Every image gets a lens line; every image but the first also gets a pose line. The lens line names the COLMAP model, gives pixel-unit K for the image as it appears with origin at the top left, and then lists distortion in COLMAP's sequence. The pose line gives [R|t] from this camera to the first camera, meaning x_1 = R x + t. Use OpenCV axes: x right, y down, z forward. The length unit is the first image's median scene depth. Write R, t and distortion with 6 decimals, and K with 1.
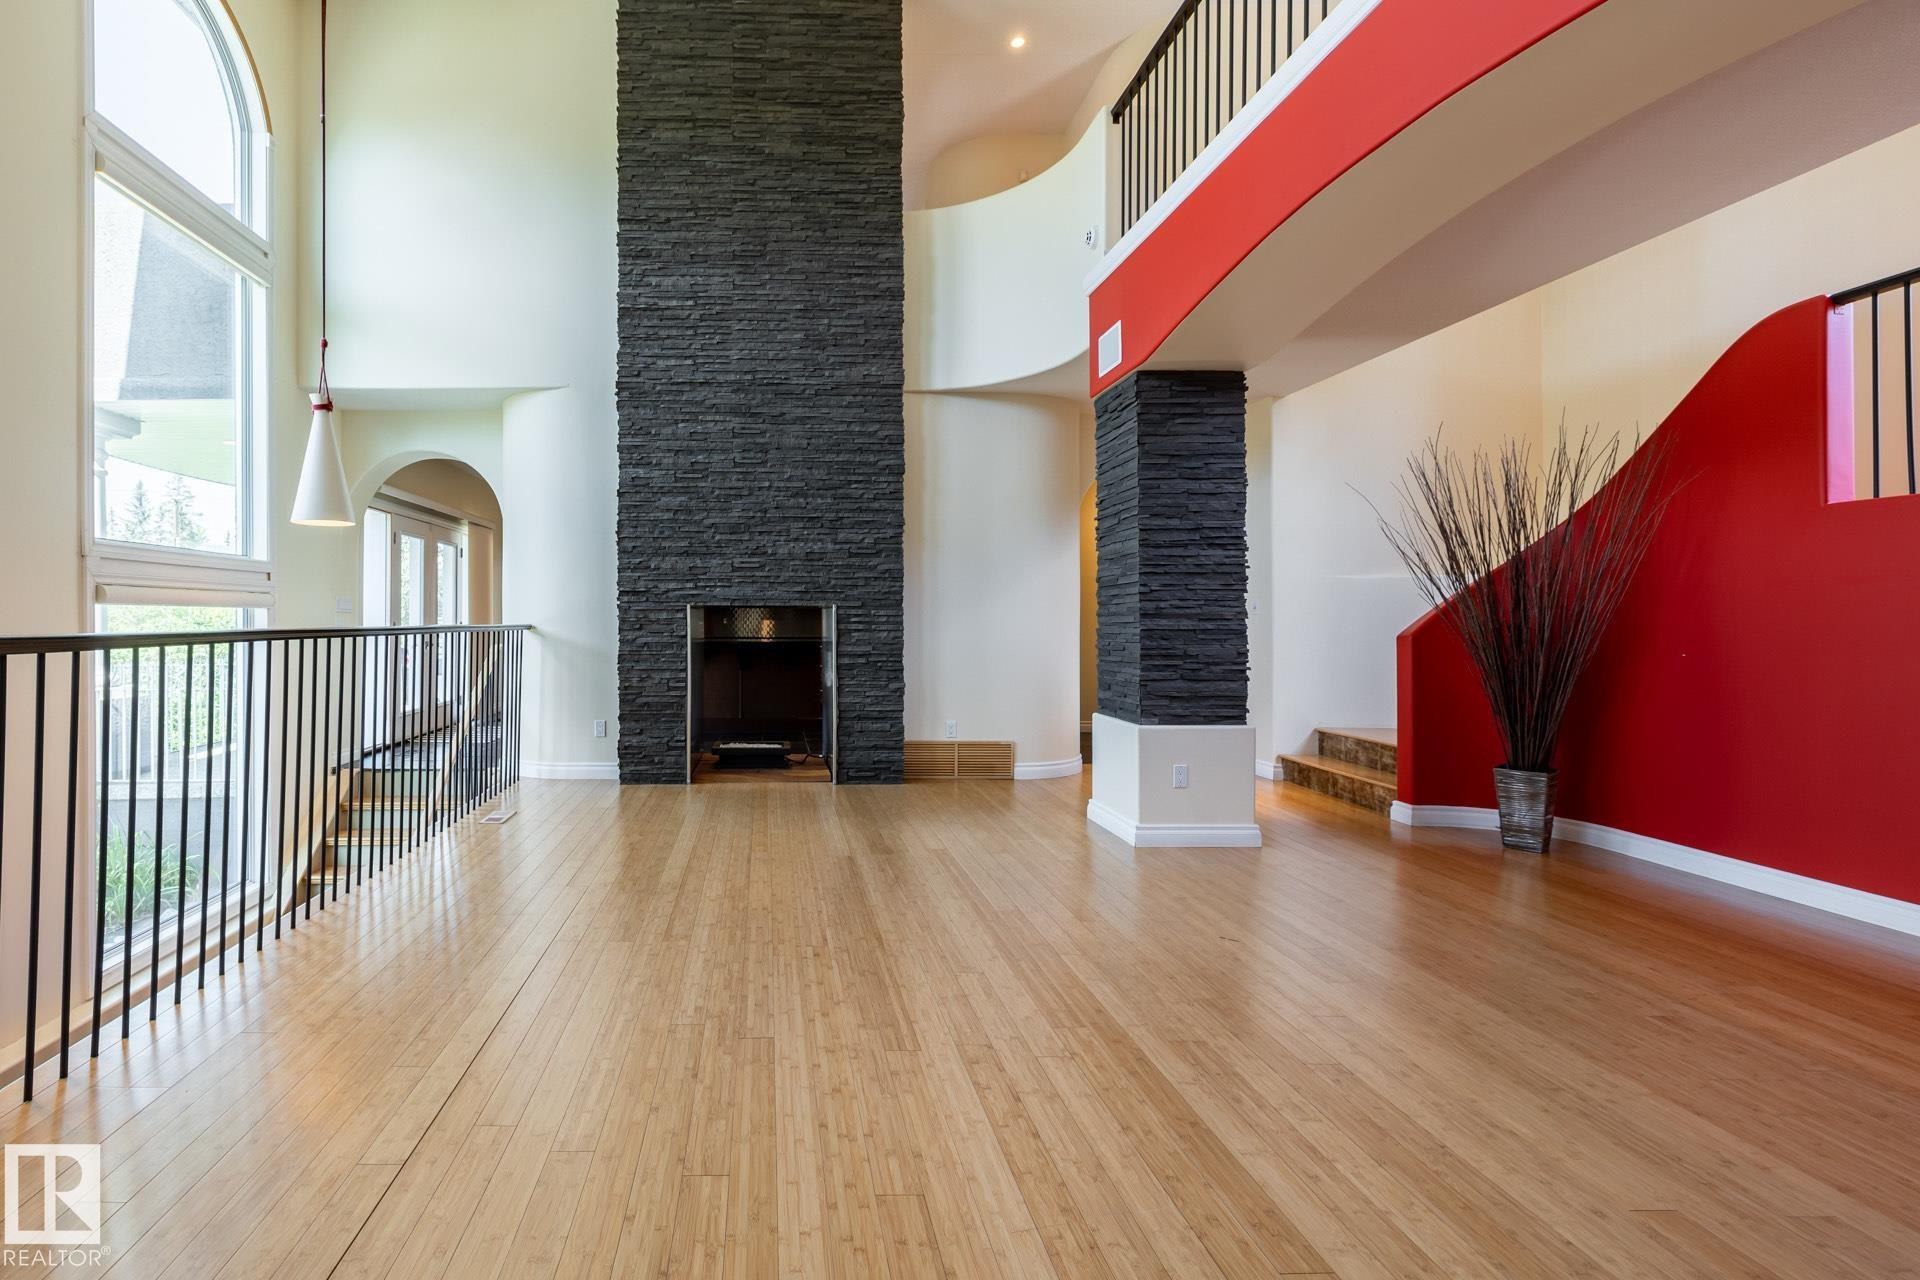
lens RADIAL K [[829.0, 0, 915.8], [0, 829.0, 613.9], [0, 0, 1]] dist [-0.010716, 0.001648]
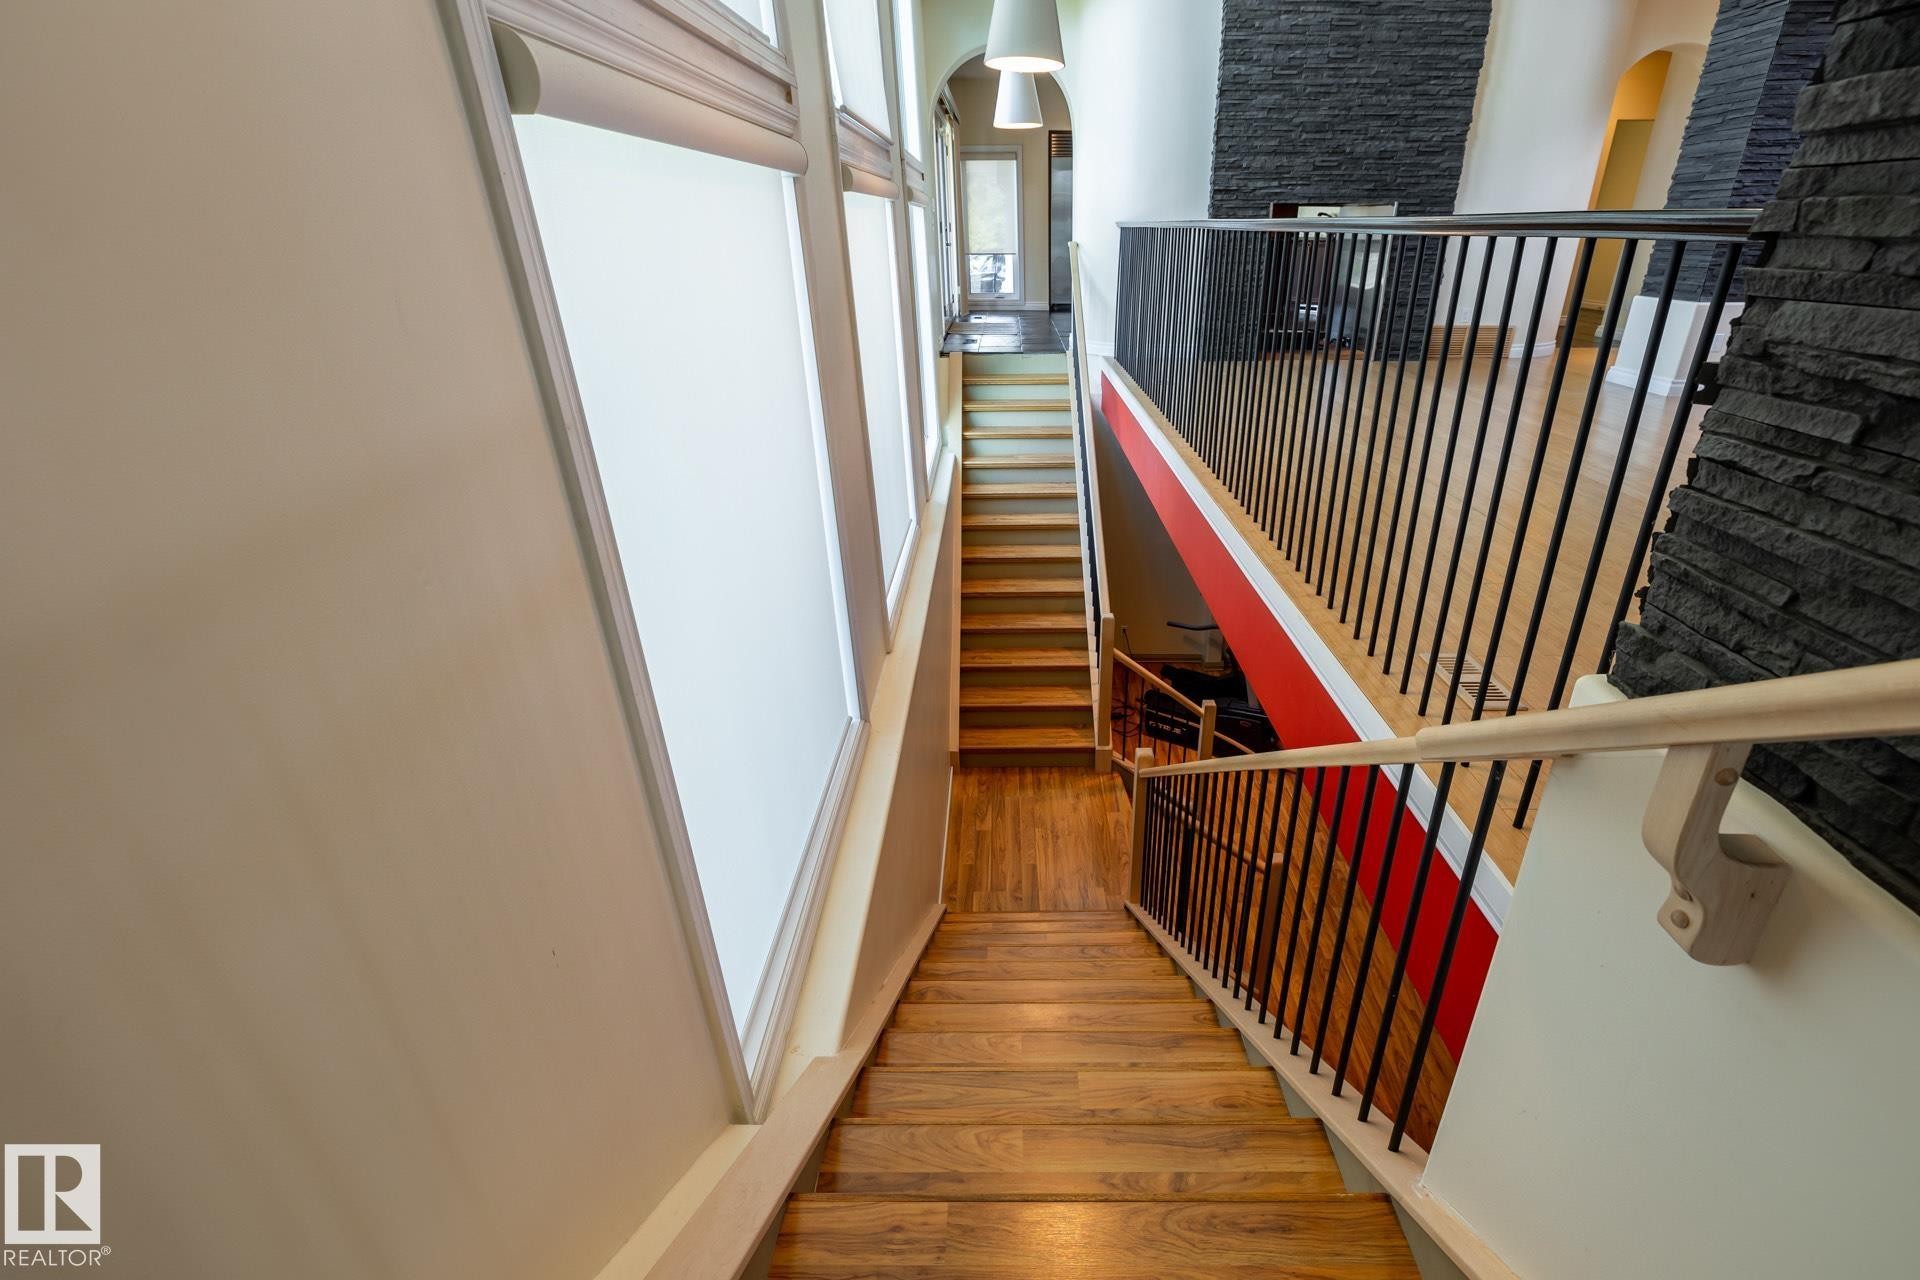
lens RADIAL K [[829.0, 0, 1042.7], [0, 829.0, 630.9], [0, 0, 1]] dist [-0.010716, 0.001648]
pose [[0.999710, 0.003350, -0.023842, -0.569659], [0.007550, 0.896699, 0.442576, 0.012529], [0.022861, -0.442628, 0.896414, -0.325712]]
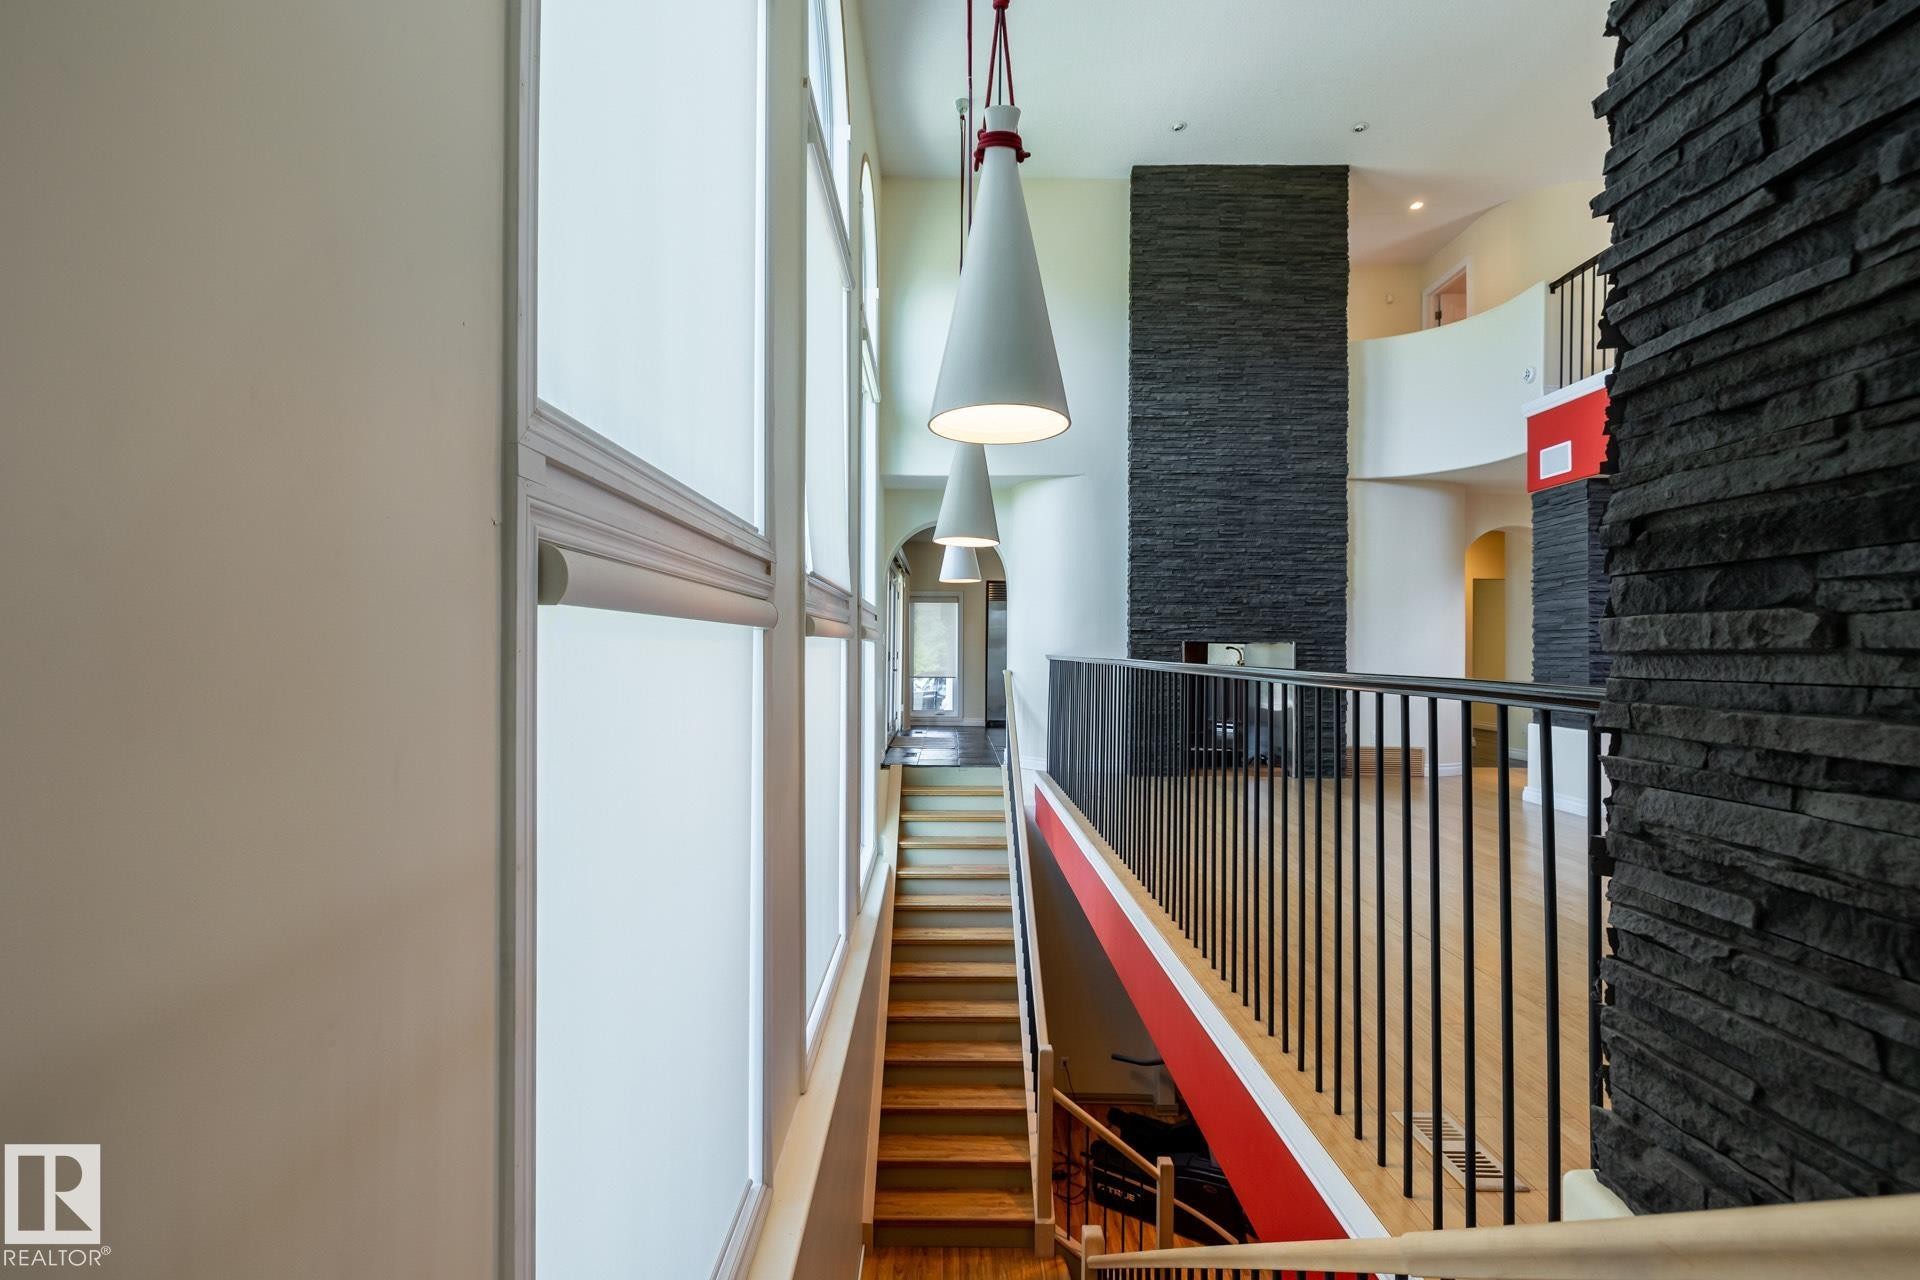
lens RADIAL K [[829.0, 0, 974.2], [0, 829.0, 638.3], [0, 0, 1]] dist [-0.010716, 0.001648]
pose [[0.999498, 0.005270, -0.031230, -0.567986], [-0.005349, 0.999983, -0.002465, -0.010335], [0.031216, 0.002631, 0.999509, -0.335139]]
